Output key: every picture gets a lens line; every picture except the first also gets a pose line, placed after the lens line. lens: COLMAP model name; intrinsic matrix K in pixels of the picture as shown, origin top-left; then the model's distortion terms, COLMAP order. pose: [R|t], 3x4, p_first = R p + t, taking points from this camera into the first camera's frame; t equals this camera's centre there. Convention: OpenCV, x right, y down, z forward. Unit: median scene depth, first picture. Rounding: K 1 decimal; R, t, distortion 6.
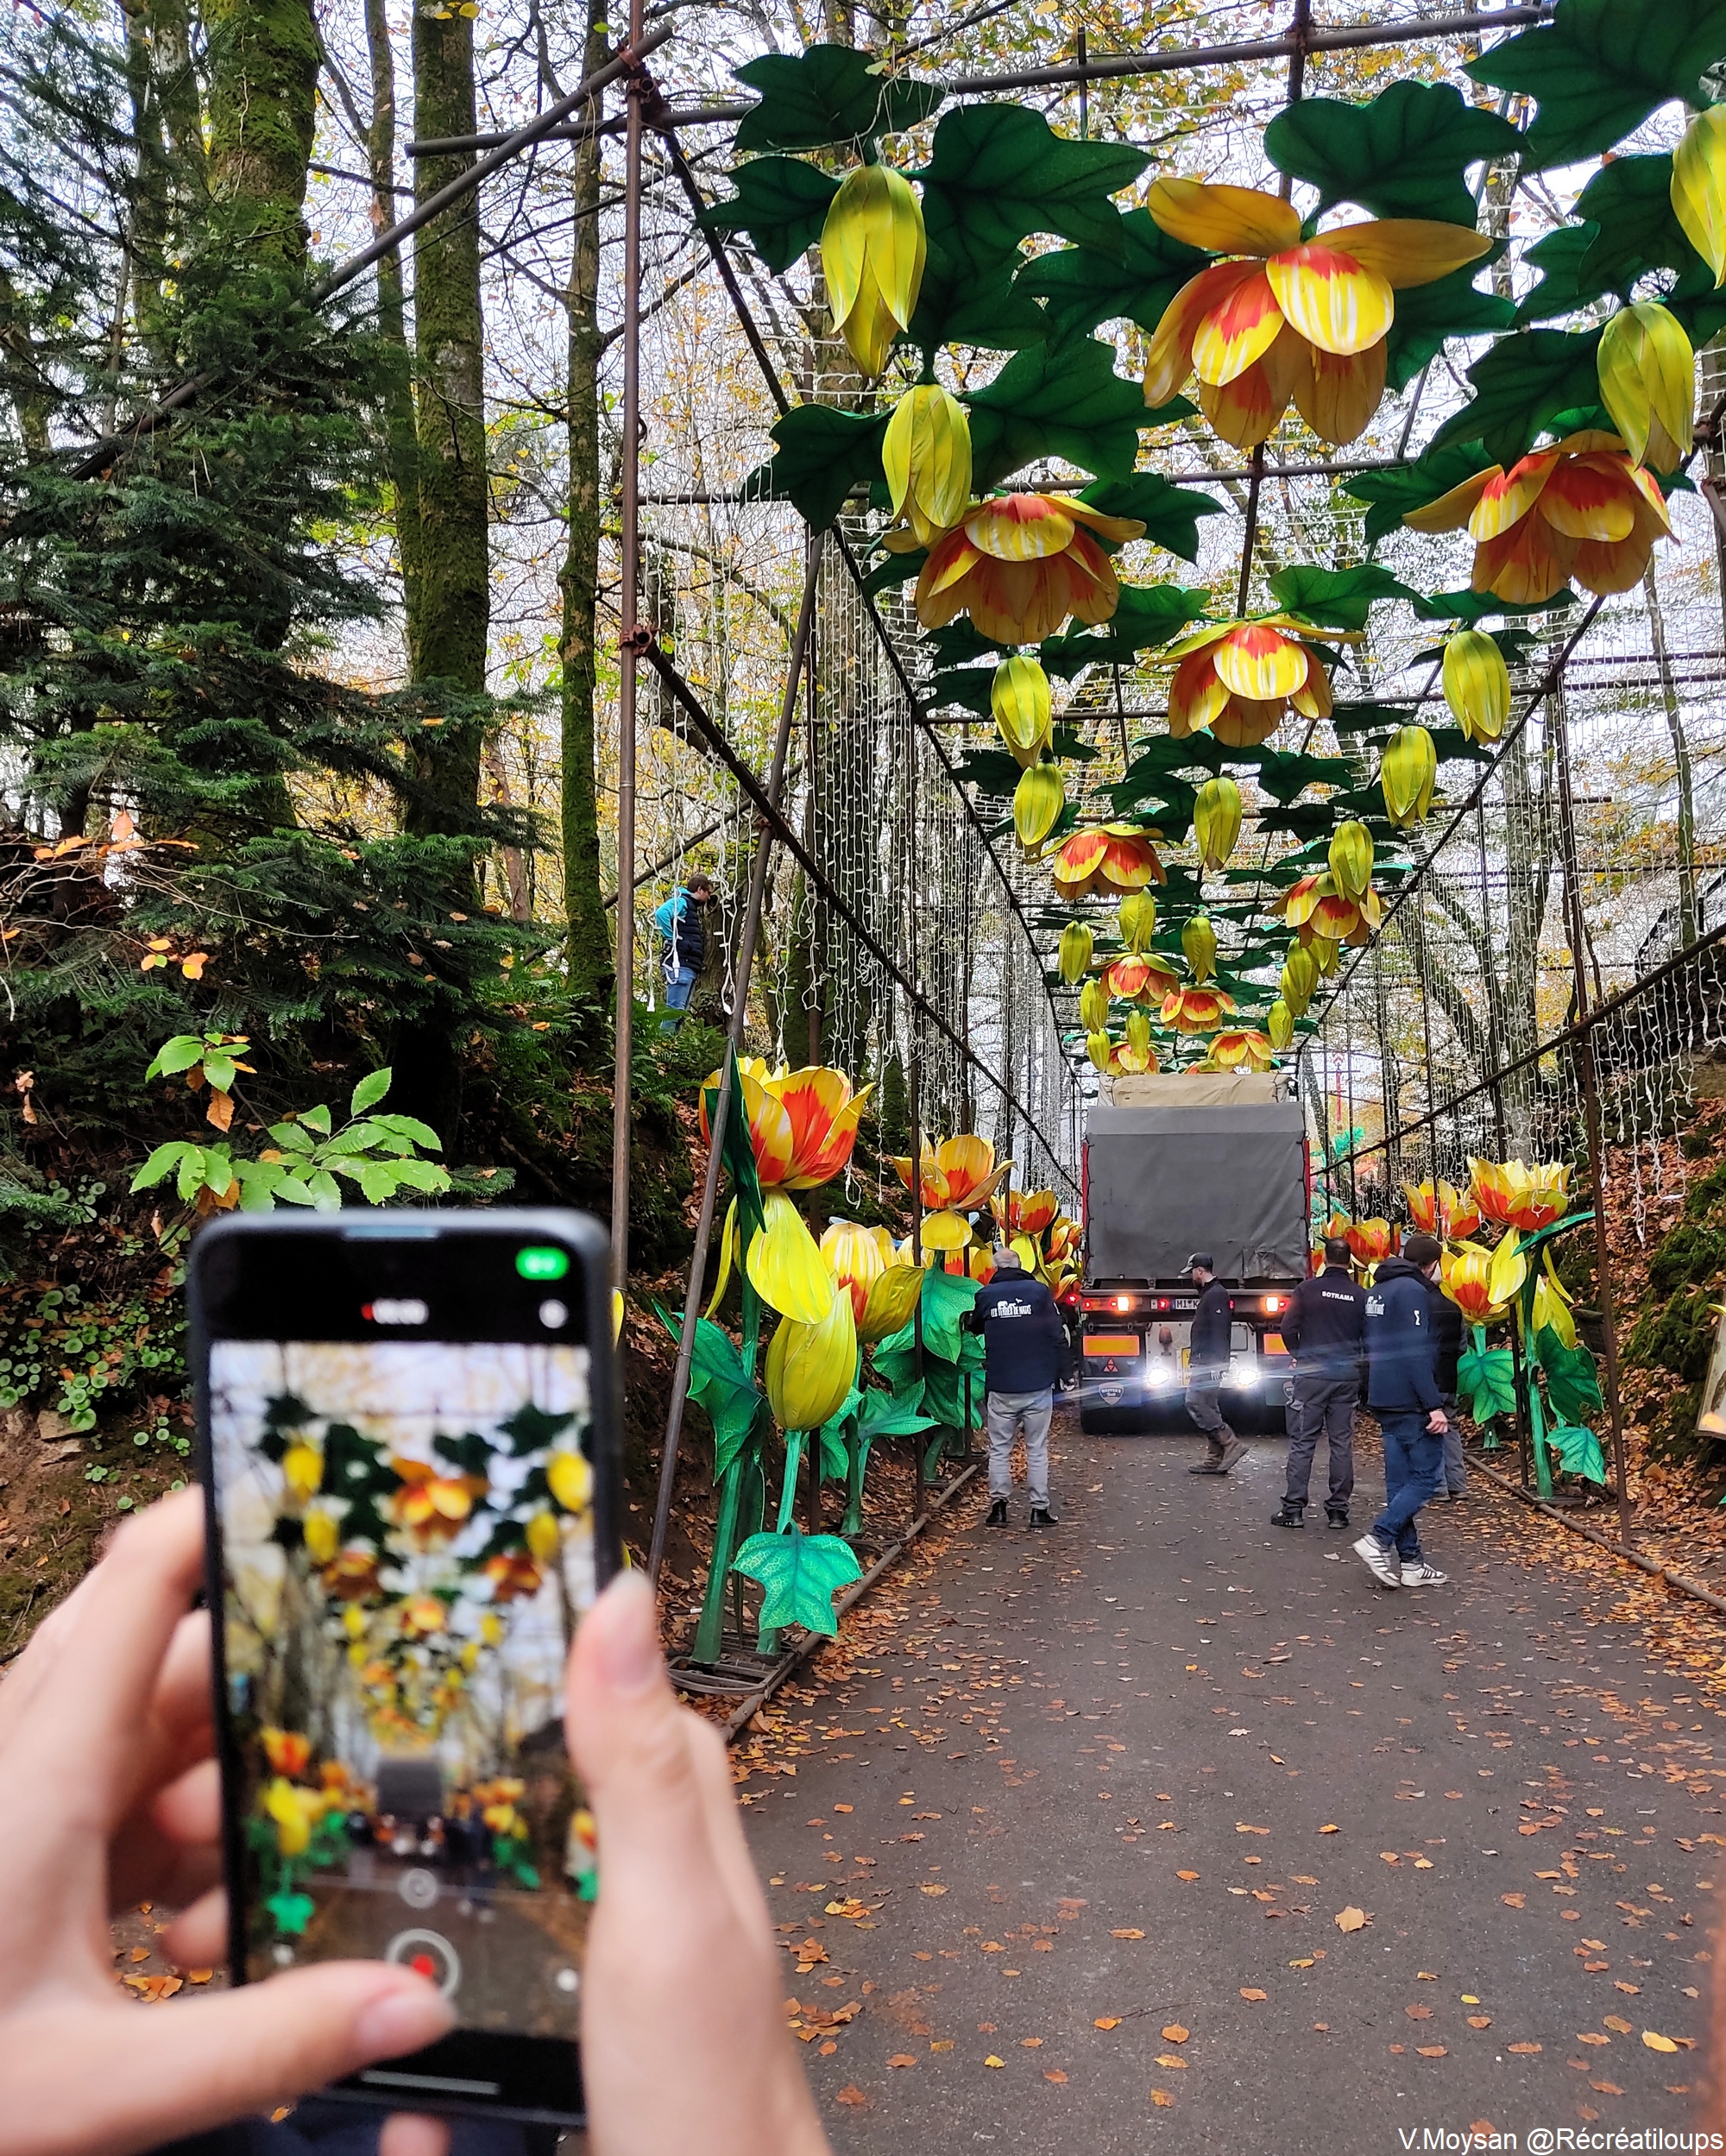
lens RADIAL K [[1922.0, 0, 863.0], [0, 1922.0, 1078.0], [0, 0, 1]] dist [0.131582, -0.253223]
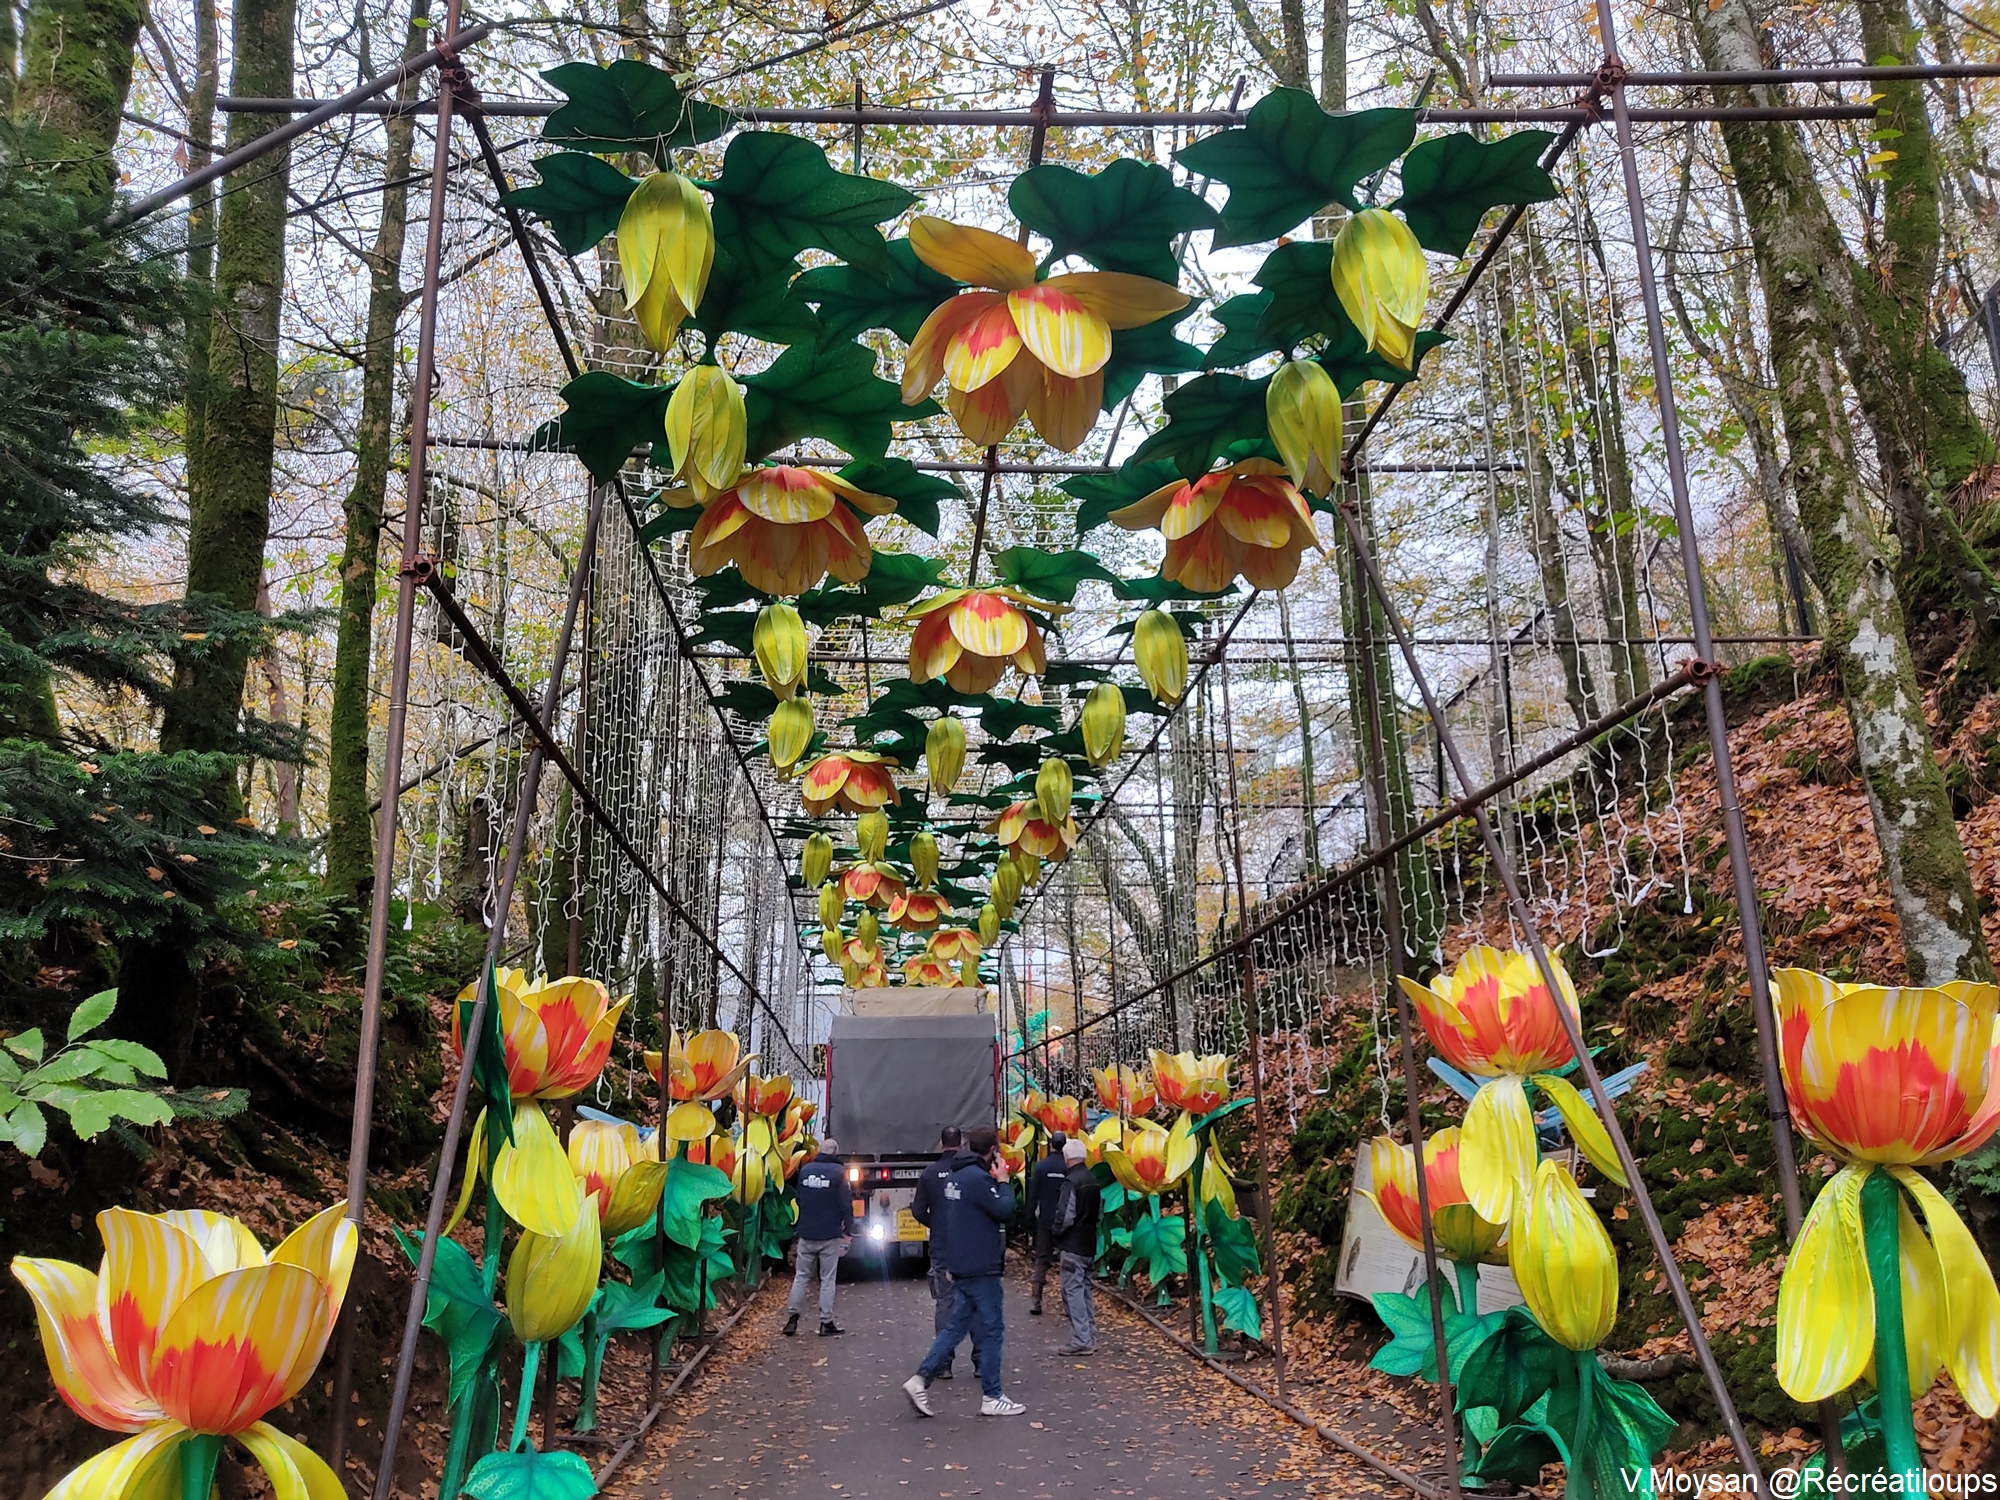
lens RADIAL K [[1547.6, 0, 997.3], [0, 1547.6, 723.7], [0, 0, 1]] dist [0.086851, -0.172283]
pose [[0.969915, 0.044444, 0.239351, -0.009462], [-0.012946, 0.991219, -0.131592, -0.030471], [-0.243098, 0.124534, 0.961974, 0.104029]]
